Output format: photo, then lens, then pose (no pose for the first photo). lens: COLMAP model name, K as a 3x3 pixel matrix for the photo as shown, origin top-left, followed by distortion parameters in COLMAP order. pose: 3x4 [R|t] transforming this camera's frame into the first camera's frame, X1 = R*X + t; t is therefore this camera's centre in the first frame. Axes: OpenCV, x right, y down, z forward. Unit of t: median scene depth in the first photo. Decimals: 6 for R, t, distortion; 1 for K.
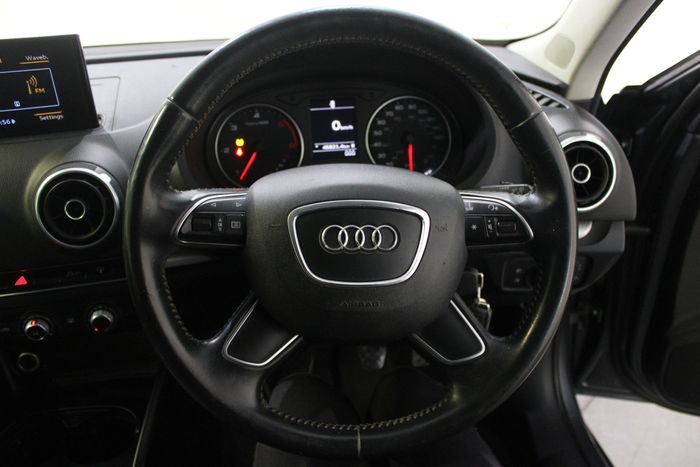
lens RADIAL K [[583.6, 0, 362.8], [0, 583.6, 233.5], [0, 0, 1]] dist [-0.085185, 0.009168]
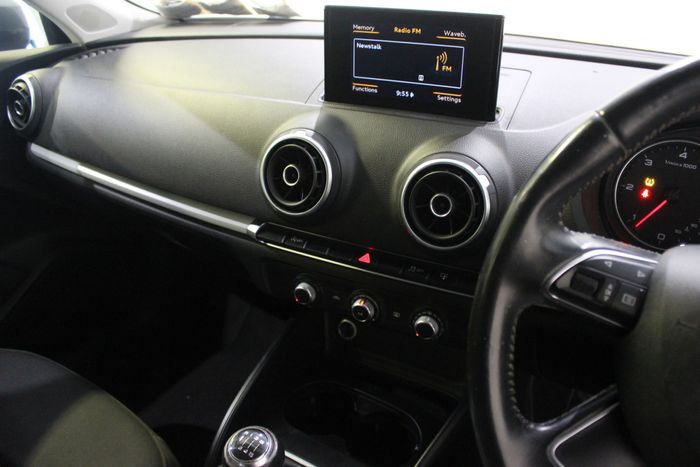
lens RADIAL K [[583.6, 0, 362.8], [0, 583.6, 233.5], [0, 0, 1]] dist [-0.085185, 0.009168]
pose [[0.787973, 0.314903, -0.529088, -0.095453], [-0.318561, 0.943870, 0.087339, -0.037320], [0.526894, 0.099726, 0.844060, 0.156104]]
